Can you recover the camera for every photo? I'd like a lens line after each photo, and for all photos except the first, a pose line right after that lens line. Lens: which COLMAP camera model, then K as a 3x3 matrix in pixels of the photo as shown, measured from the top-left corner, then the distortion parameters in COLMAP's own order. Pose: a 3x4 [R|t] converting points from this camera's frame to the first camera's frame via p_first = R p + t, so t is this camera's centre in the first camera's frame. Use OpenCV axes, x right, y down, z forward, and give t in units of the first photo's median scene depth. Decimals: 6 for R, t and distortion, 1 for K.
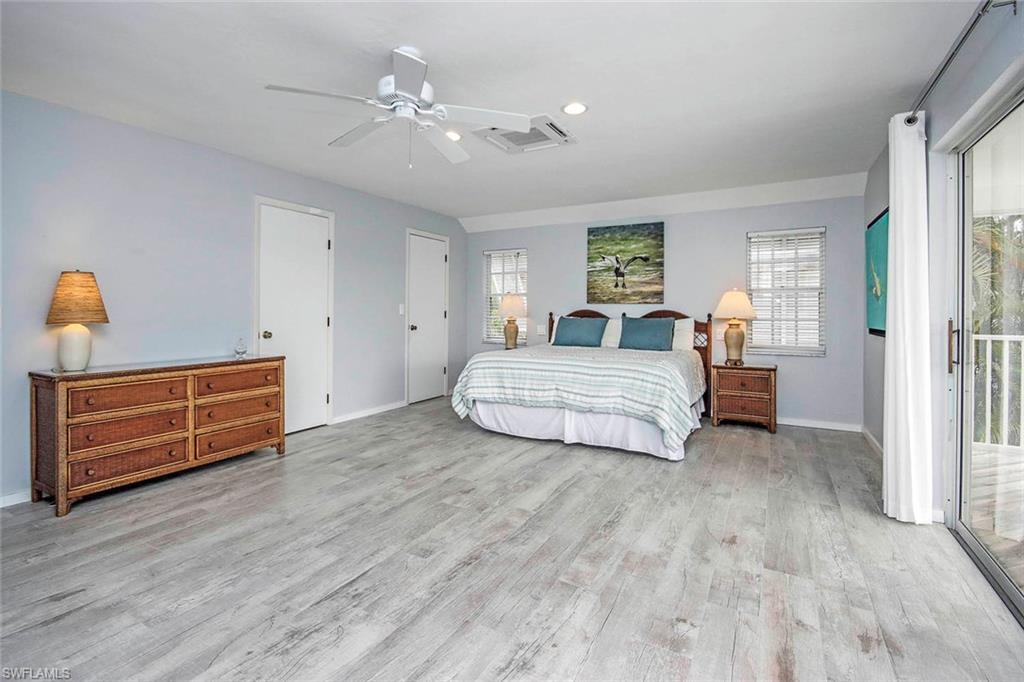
lens RADIAL K [[477.8, 0, 513.8], [0, 477.8, 311.7], [0, 0, 1]] dist [-0.002565, -0.000076]
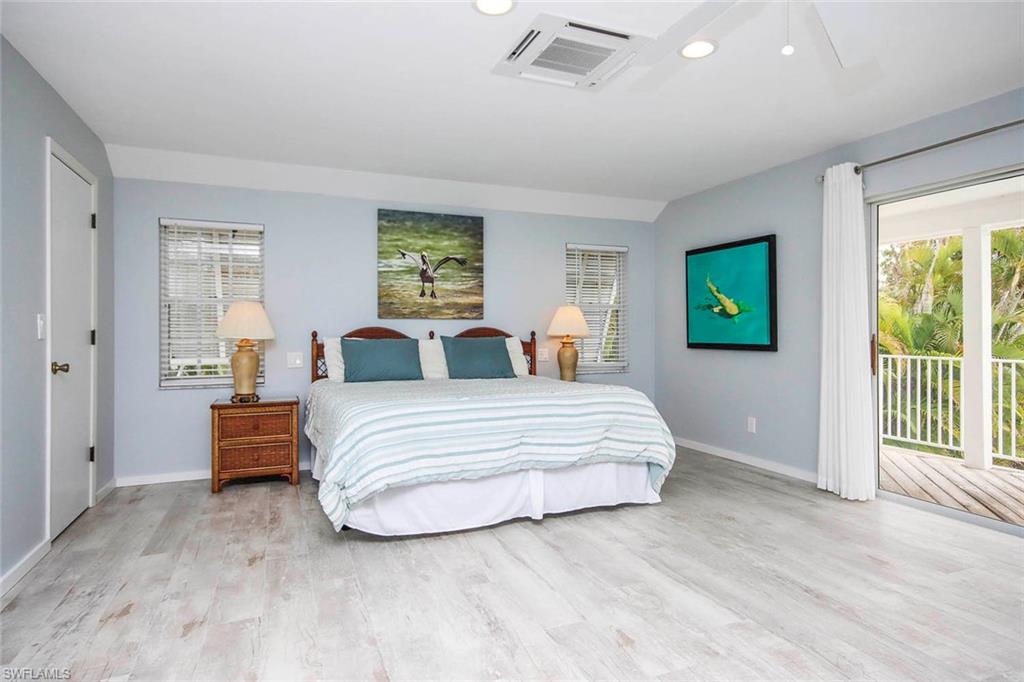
lens RADIAL K [[560.4, 0, 510.5], [0, 560.4, 333.8], [0, 0, 1]] dist [0.019364, 0.001674]
pose [[0.614723, -0.011630, 0.788657, -0.470234], [0.006021, 0.999931, 0.010053, -0.001824], [-0.788720, -0.001431, 0.614751, 0.450019]]
